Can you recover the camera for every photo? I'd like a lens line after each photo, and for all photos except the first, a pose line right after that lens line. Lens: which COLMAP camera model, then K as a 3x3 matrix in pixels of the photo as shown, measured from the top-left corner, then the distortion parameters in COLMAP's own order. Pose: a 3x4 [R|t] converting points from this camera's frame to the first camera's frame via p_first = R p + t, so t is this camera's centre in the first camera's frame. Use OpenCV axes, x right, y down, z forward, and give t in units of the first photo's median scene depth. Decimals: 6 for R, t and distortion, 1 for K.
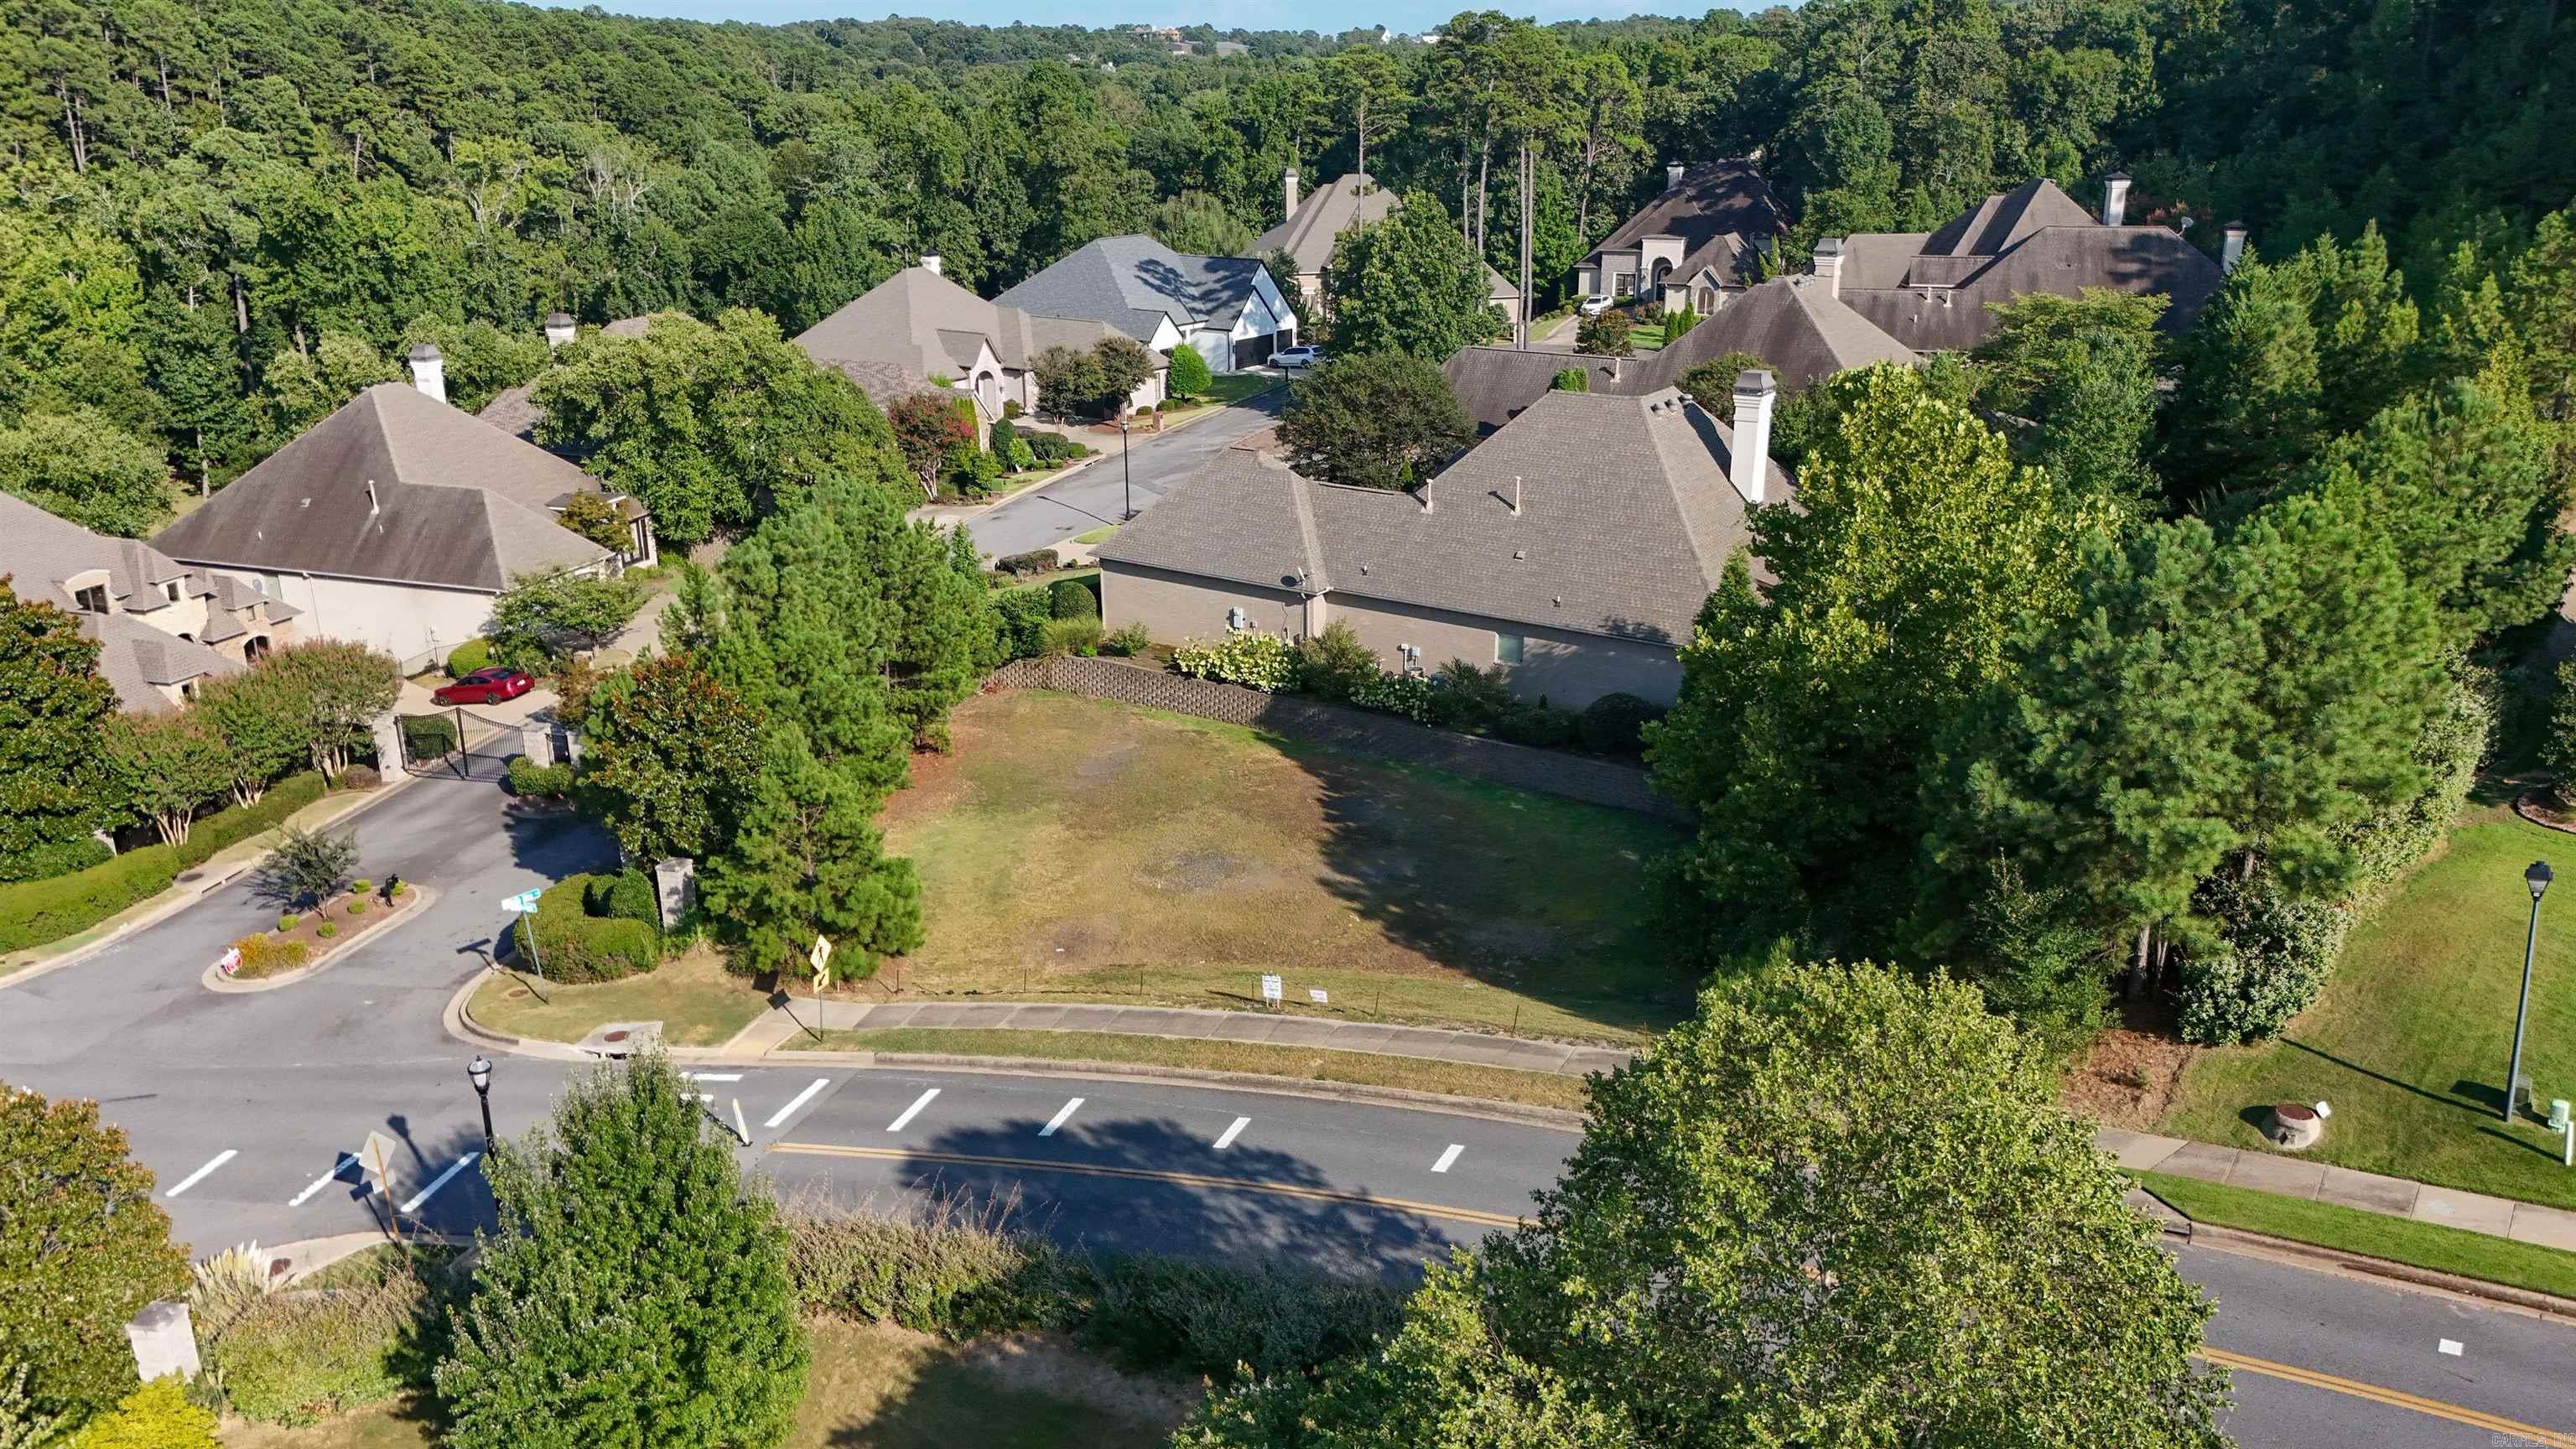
lens RADIAL K [[1925.9, 0, 1296.7], [0, 1925.9, 731.5], [0, 0, 1]] dist [0.064046, -0.060909]
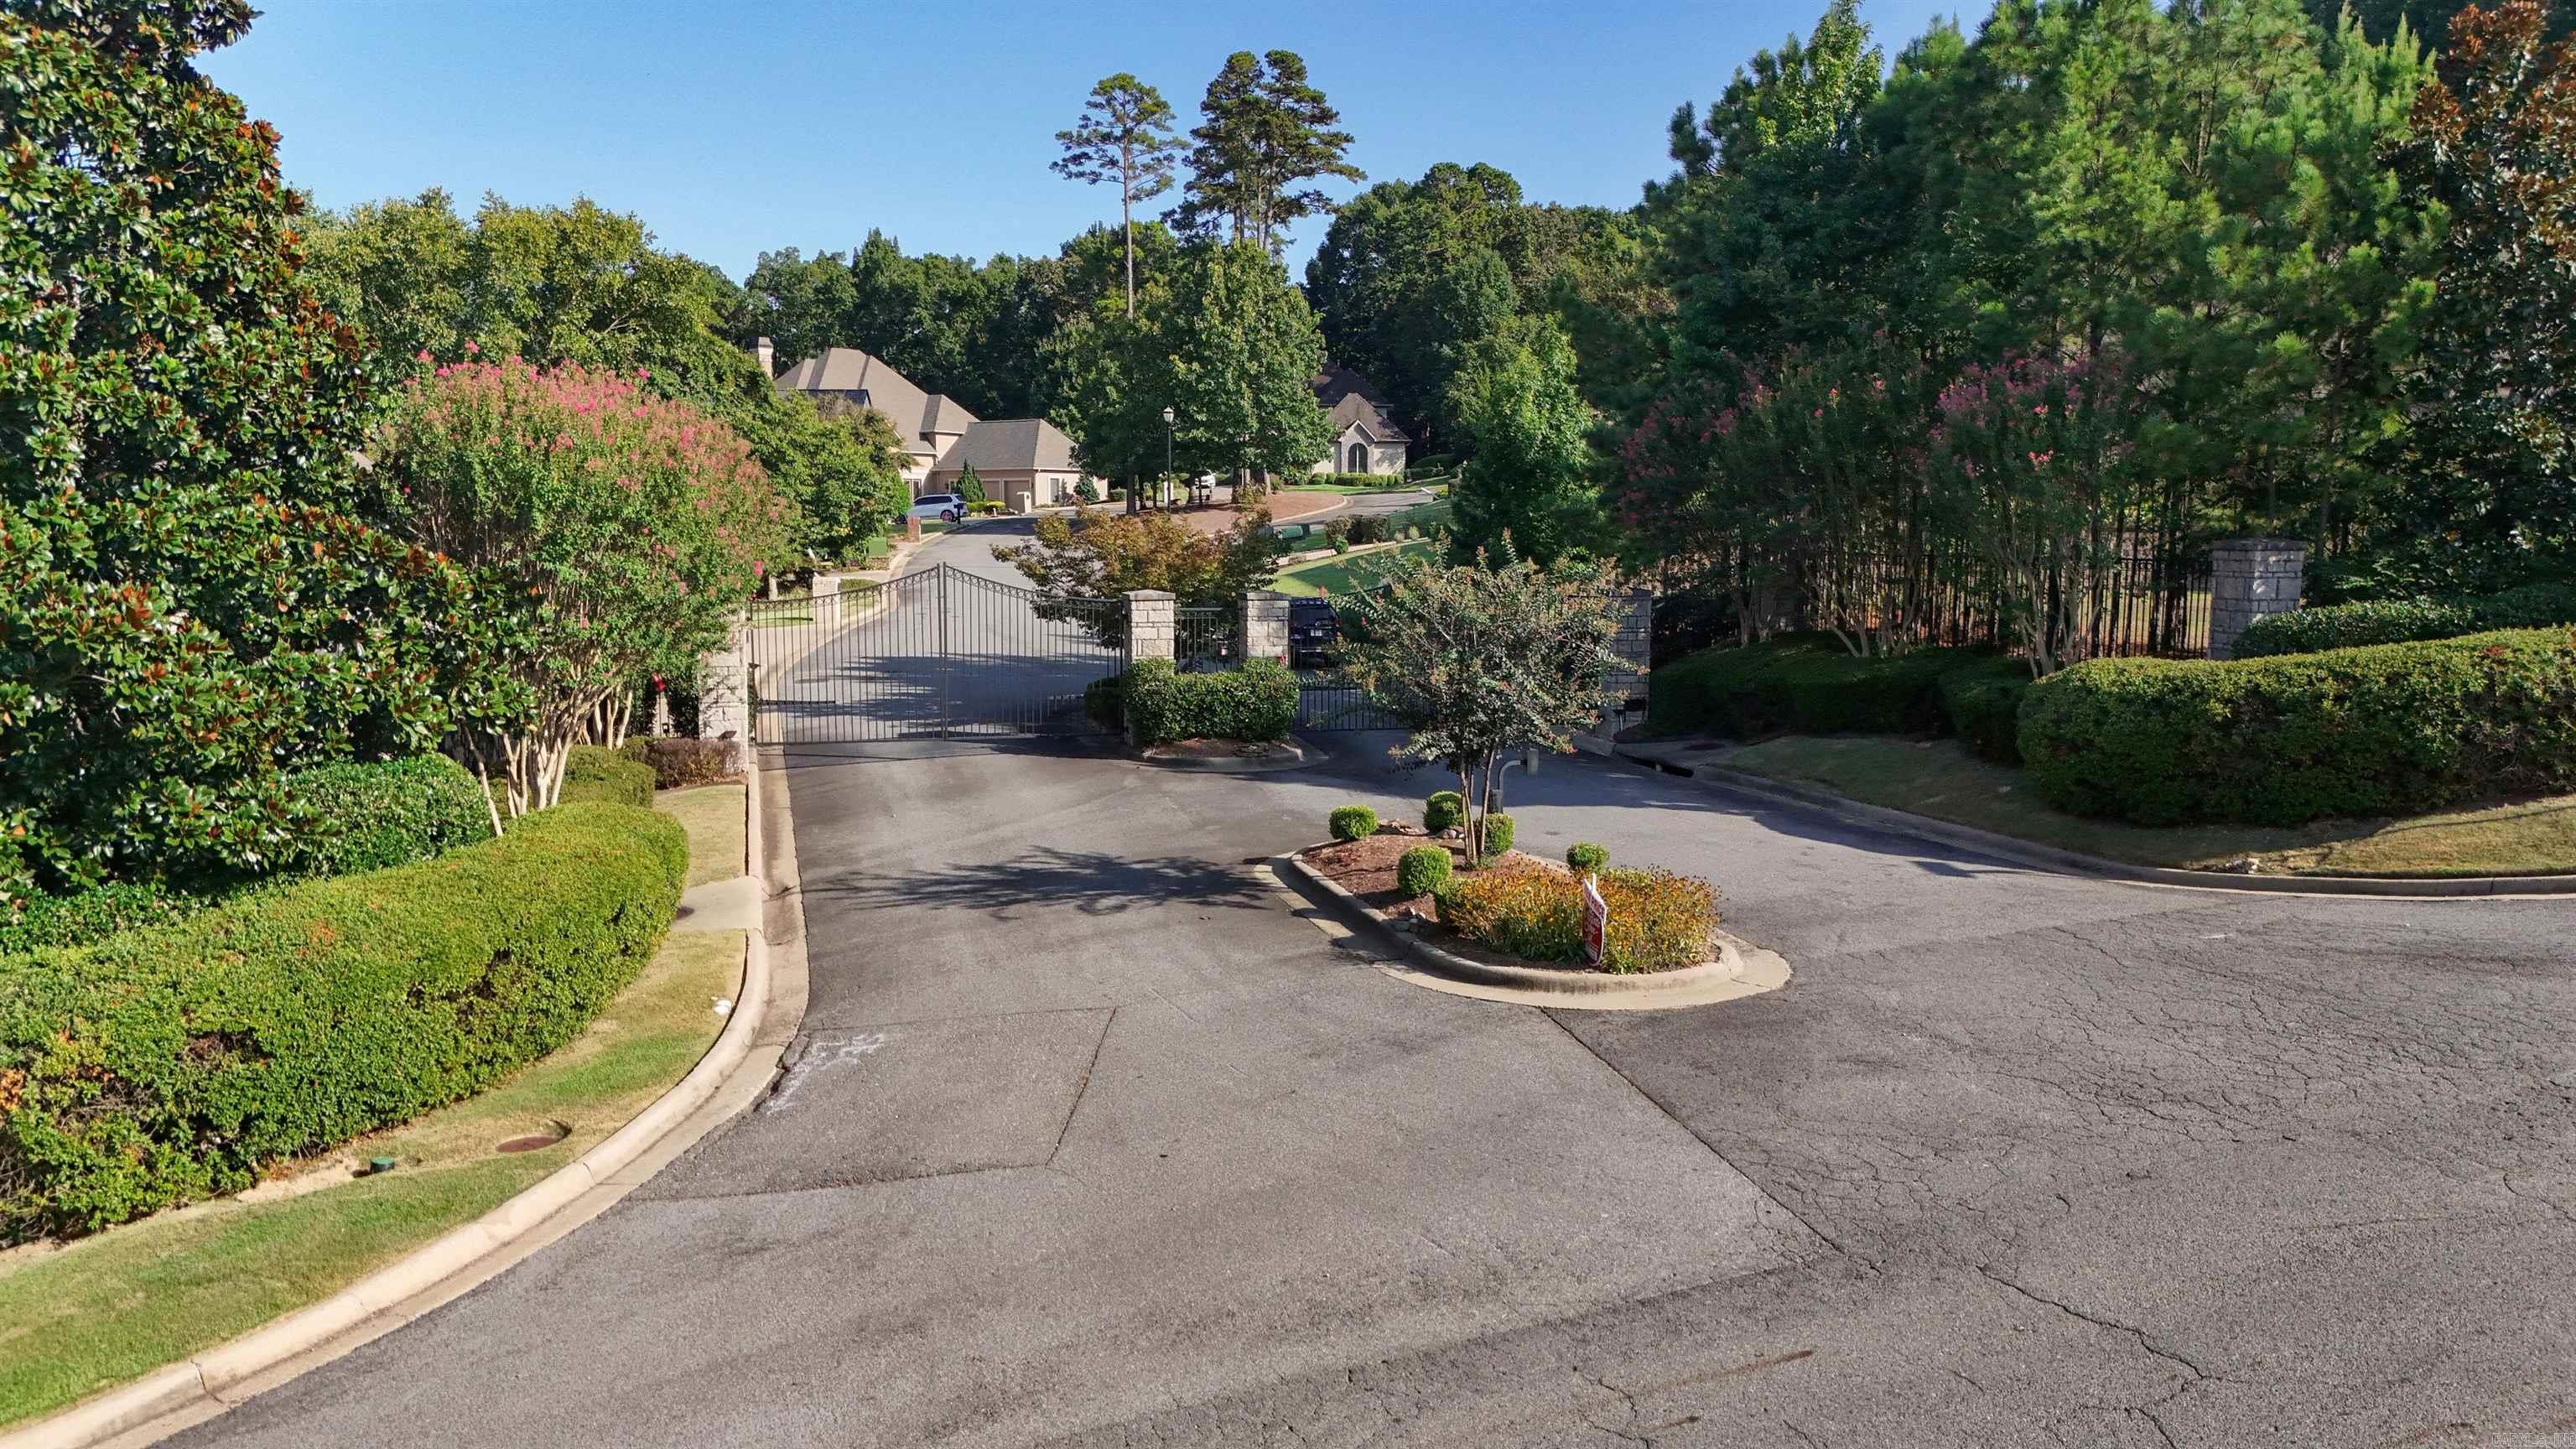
lens RADIAL K [[1925.9, 0, 1313.9], [0, 1925.9, 735.3], [0, 0, 1]] dist [0.064046, -0.060909]
pose [[0.850596, -0.049980, 0.523439, -0.576312], [0.162985, 0.971504, -0.172090, 0.105816], [-0.499922, 0.231692, 0.834504, 0.621779]]
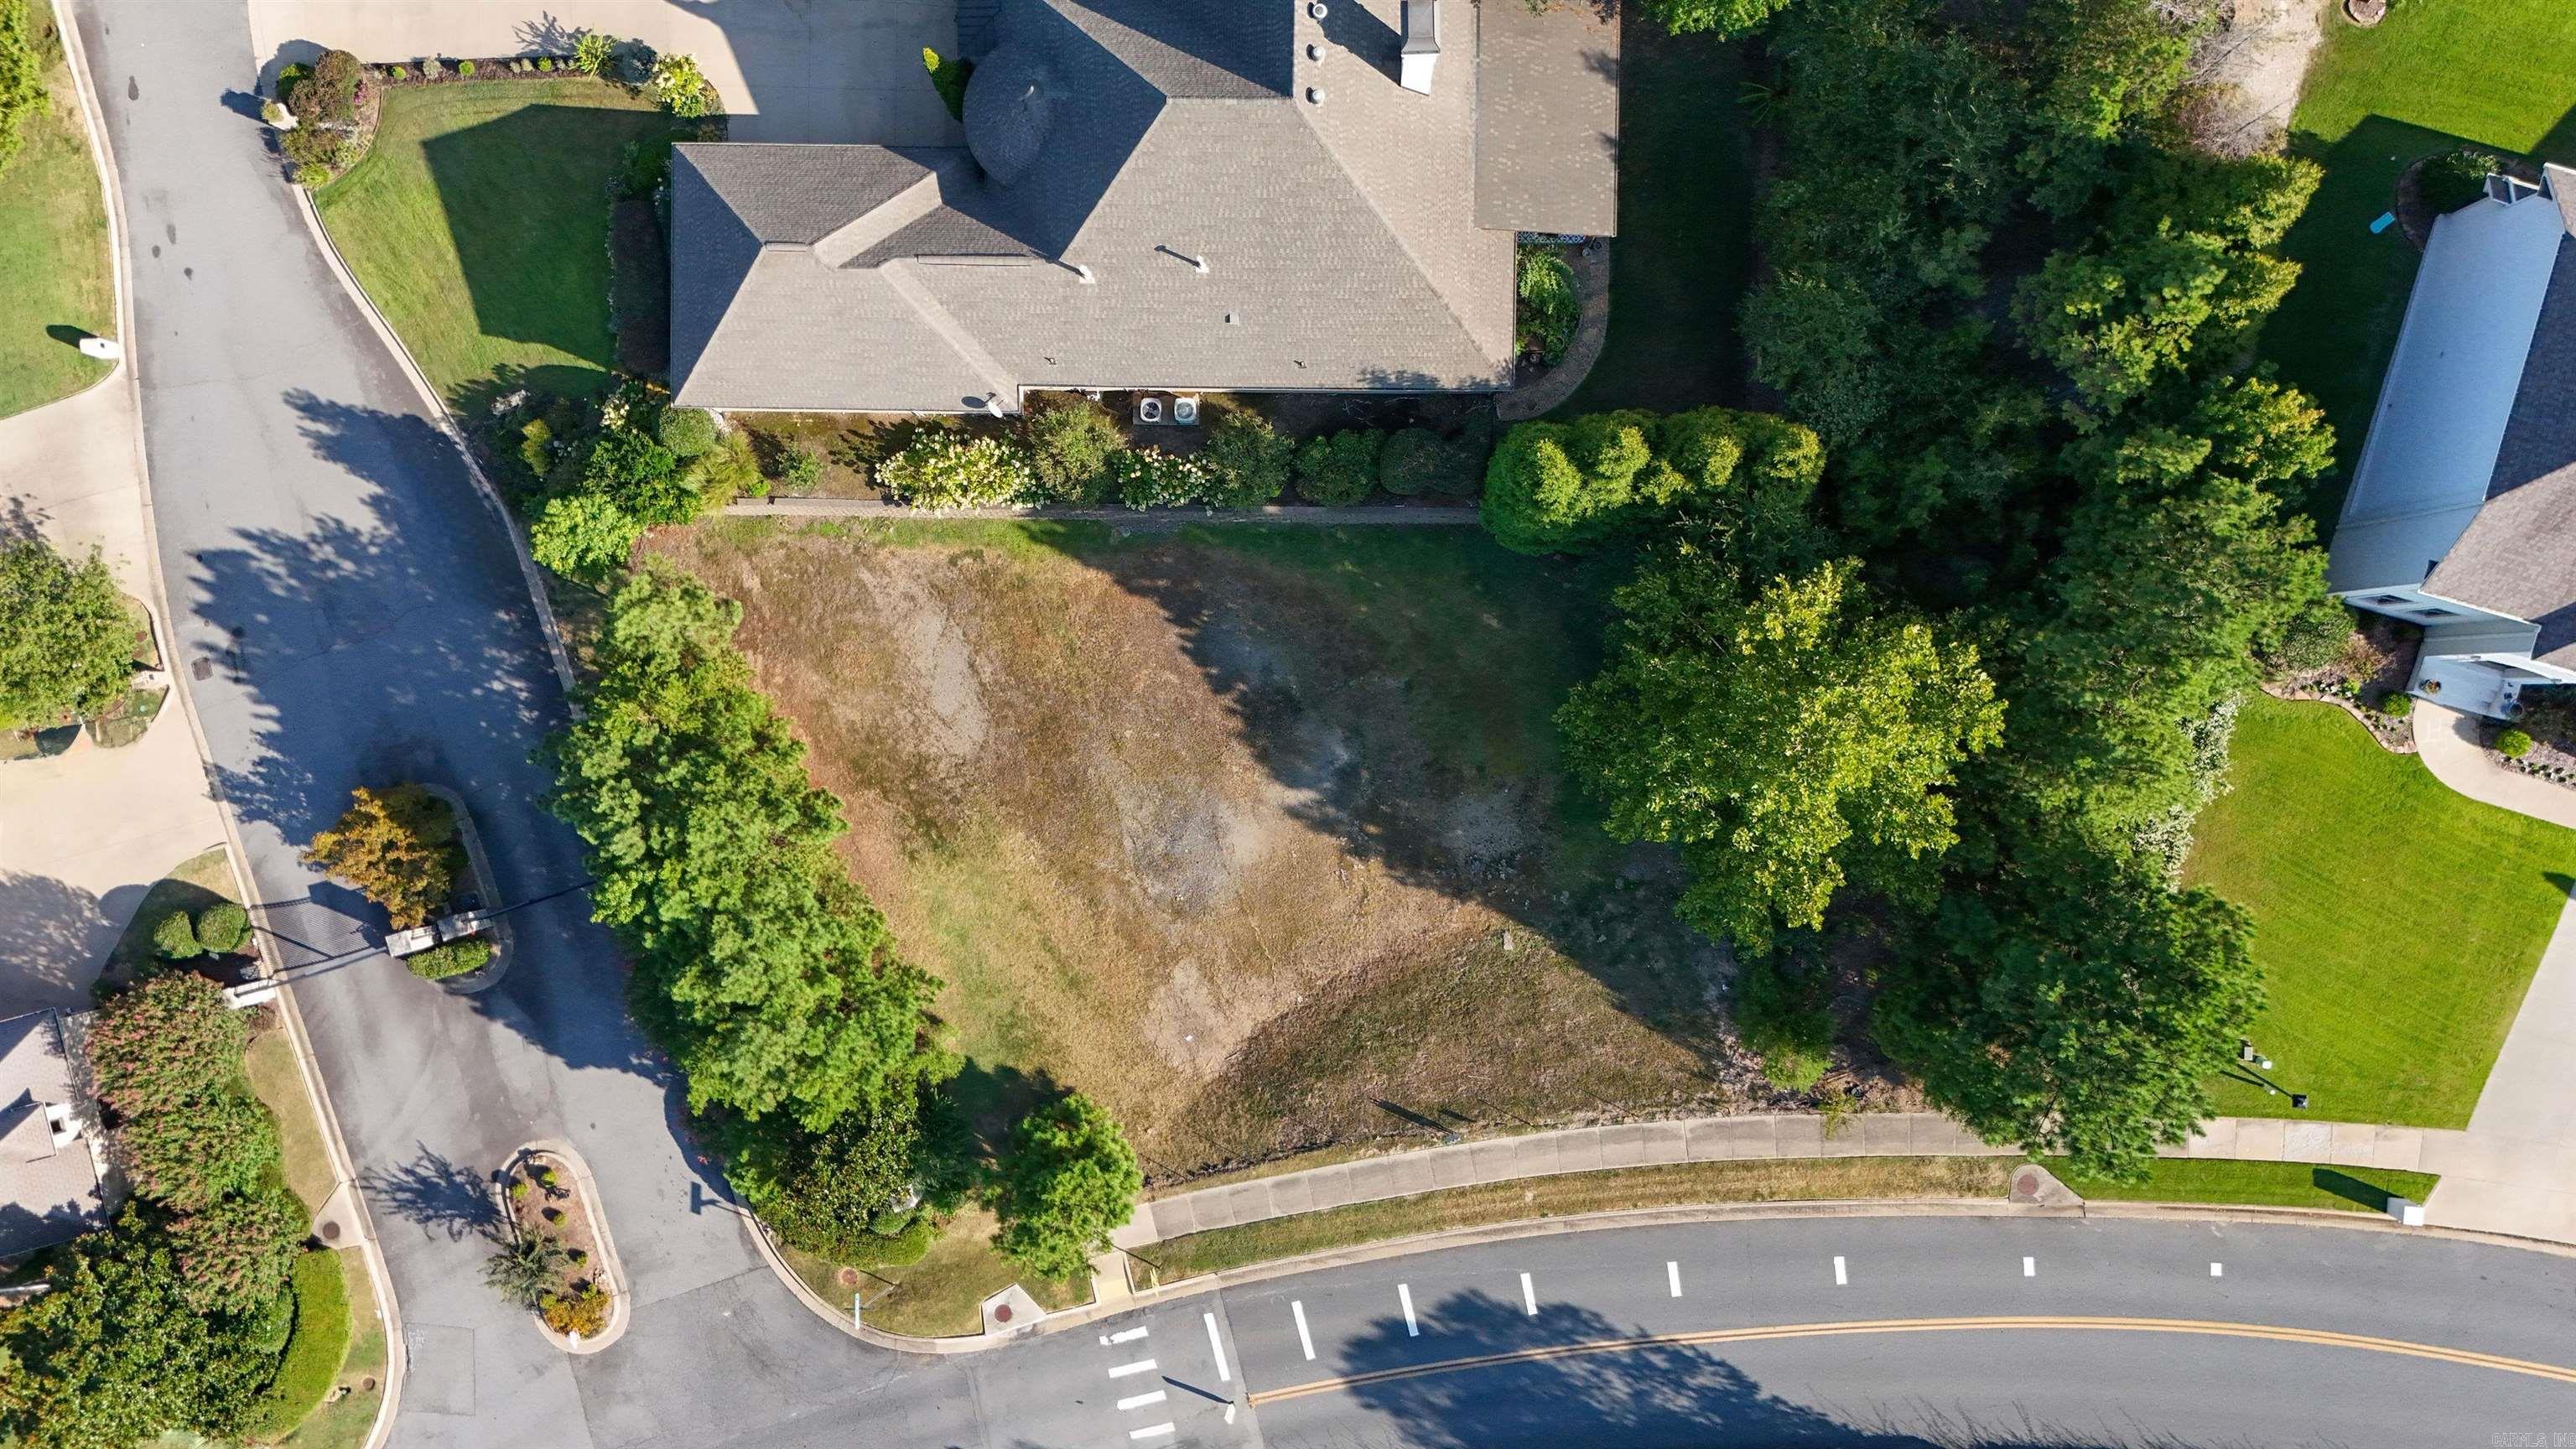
lens RADIAL K [[1925.9, 0, 1294.7], [0, 1925.9, 724.9], [0, 0, 1]] dist [0.064046, -0.060909]
pose [[0.836532, -0.547541, -0.020312, 0.055217], [0.189625, 0.254531, 0.948291, -0.839368], [-0.514058, -0.797128, 0.316751, 0.547841]]
